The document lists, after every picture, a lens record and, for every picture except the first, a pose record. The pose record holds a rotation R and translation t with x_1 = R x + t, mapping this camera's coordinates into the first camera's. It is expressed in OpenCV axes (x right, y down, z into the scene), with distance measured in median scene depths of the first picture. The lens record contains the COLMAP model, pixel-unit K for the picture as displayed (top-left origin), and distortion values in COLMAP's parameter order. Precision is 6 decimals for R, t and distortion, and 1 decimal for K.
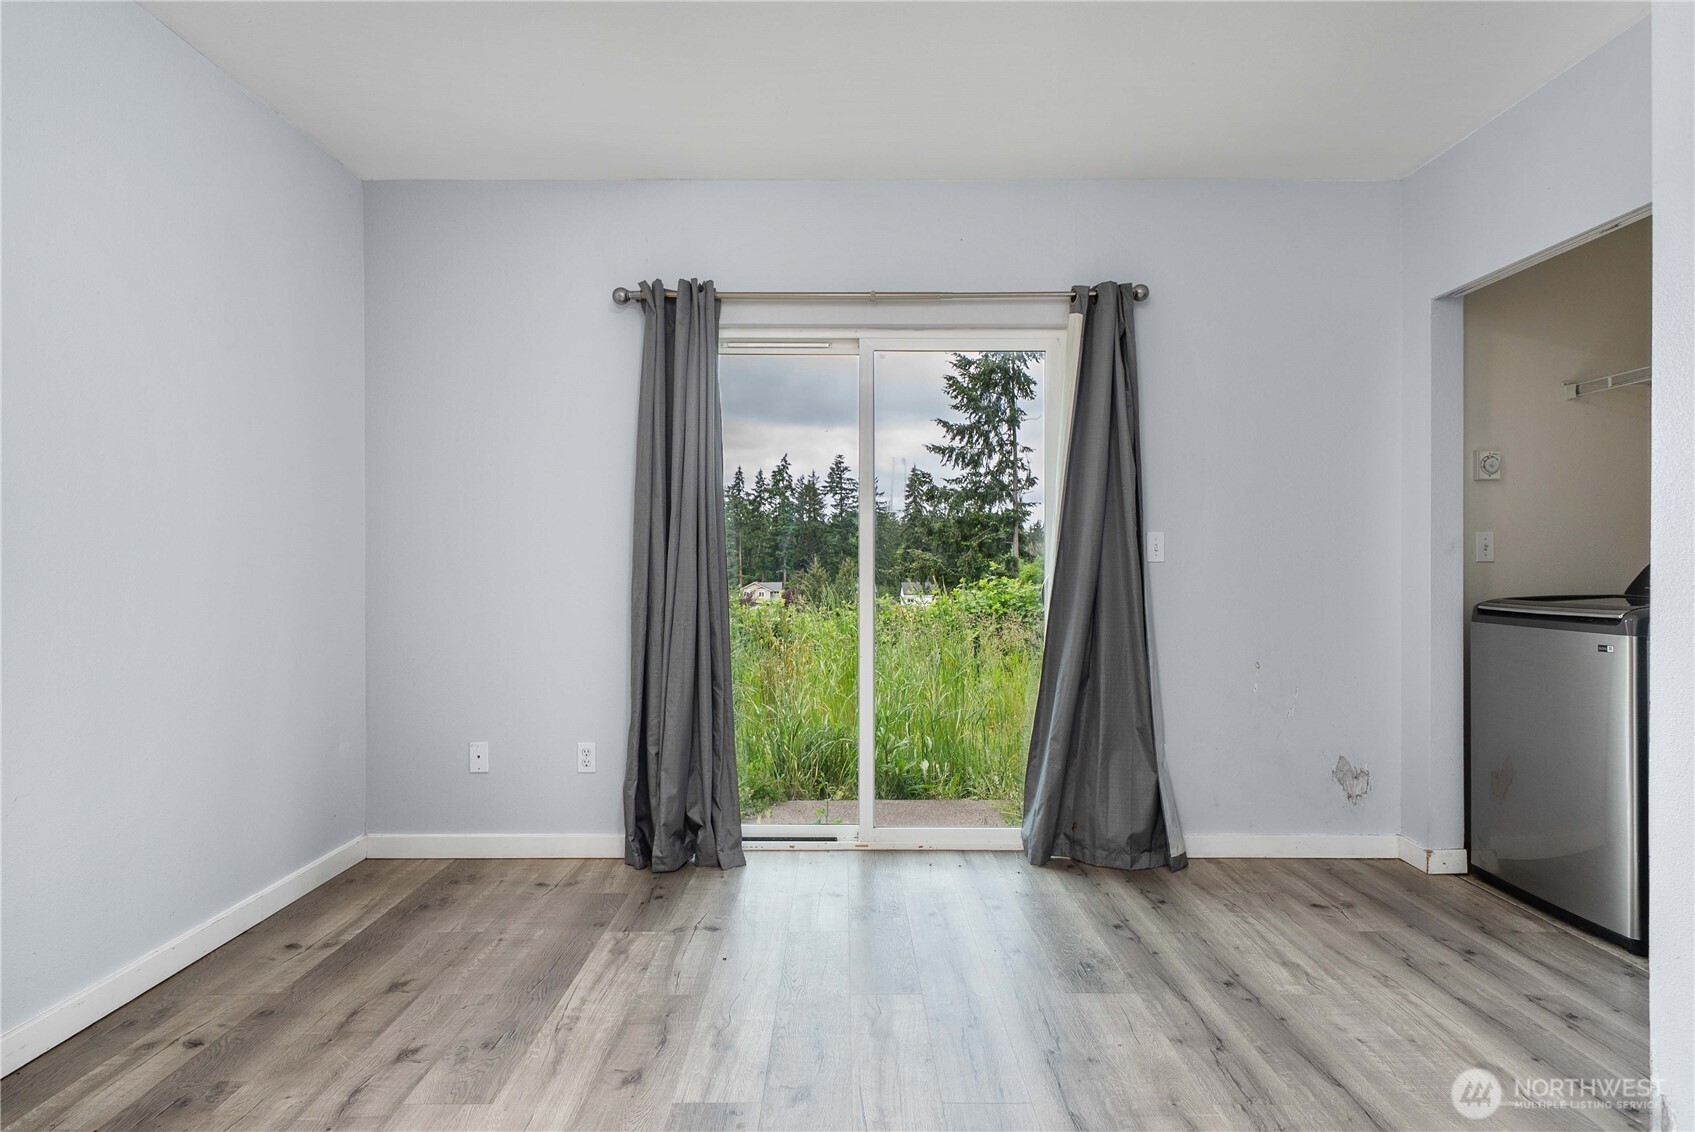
lens RADIAL K [[1004.4, 0, 850.9], [0, 1004.4, 558.7], [0, 0, 1]] dist [0.012760, -0.002669]
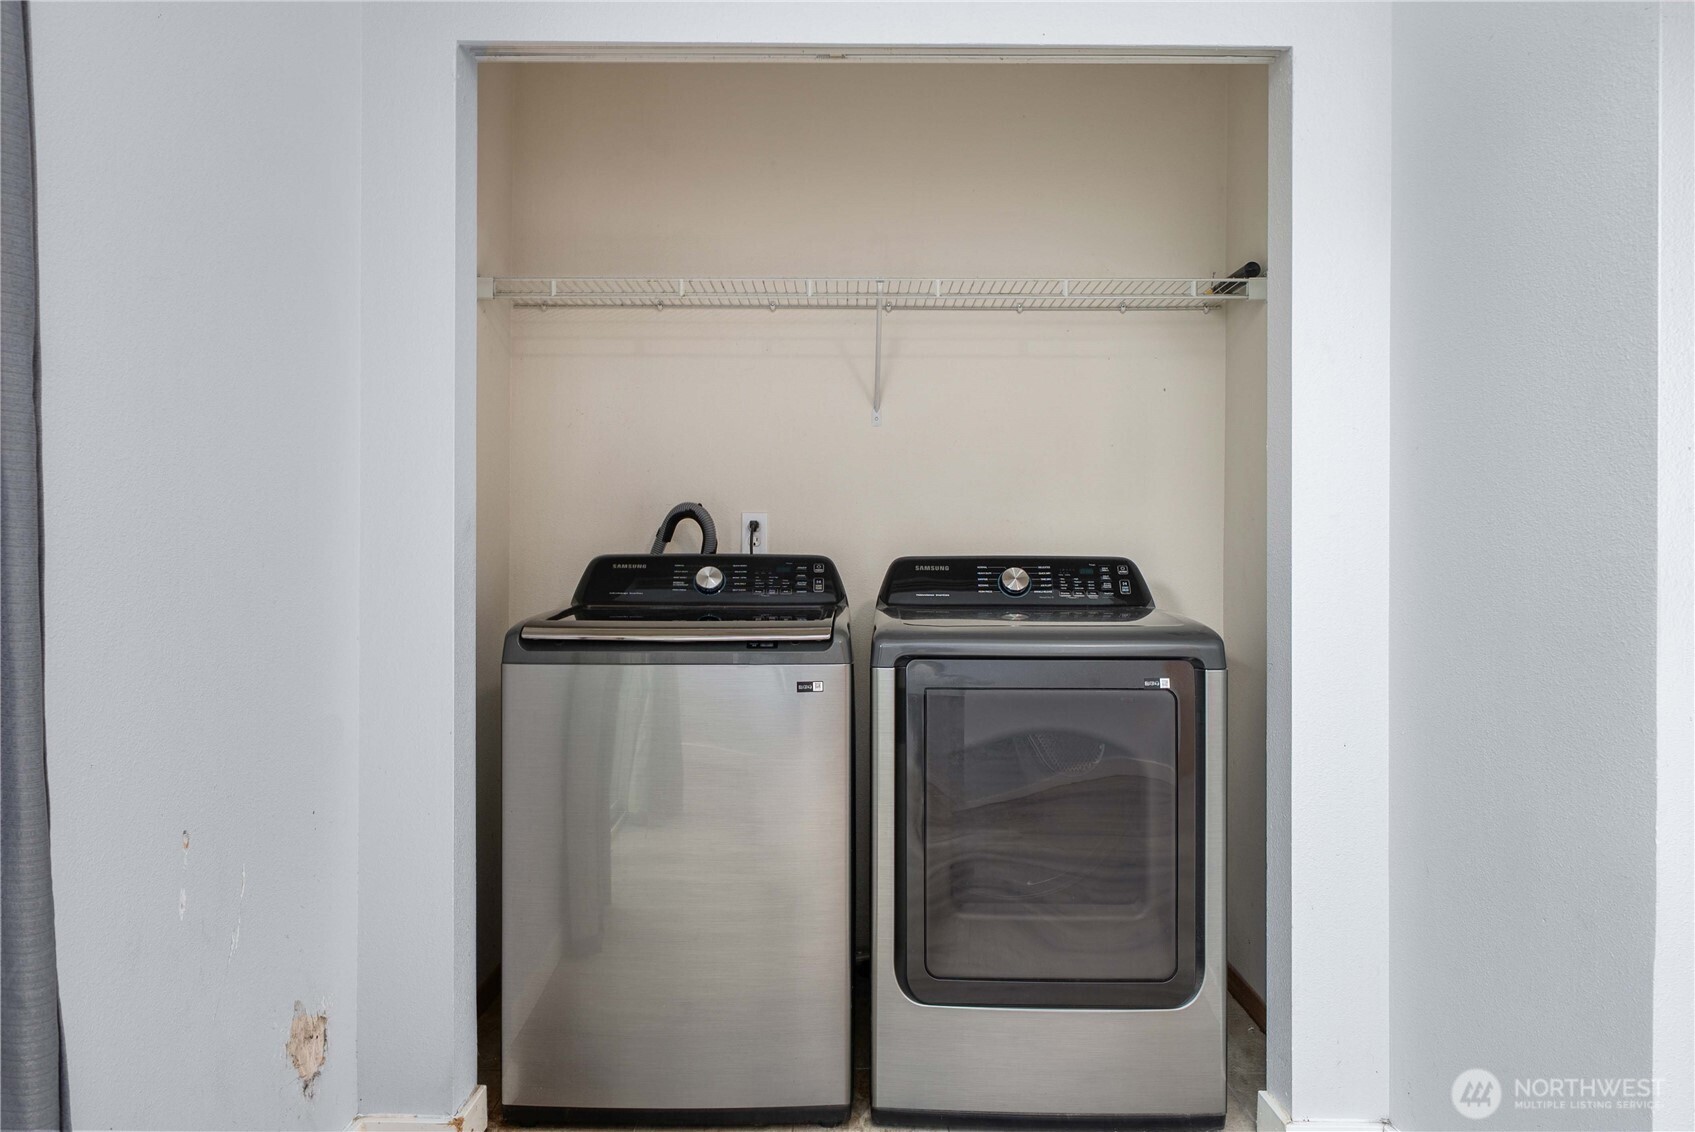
lens RADIAL K [[1139.9, 0, 847.7], [0, 1139.9, 554.3], [0, 0, 1]] dist [0.001752, 0.002549]
pose [[0.012006, -0.004193, 0.999919, -0.002436], [-0.007810, 0.999960, 0.004287, -0.001262], [-0.999897, -0.007861, 0.011972, 0.795366]]
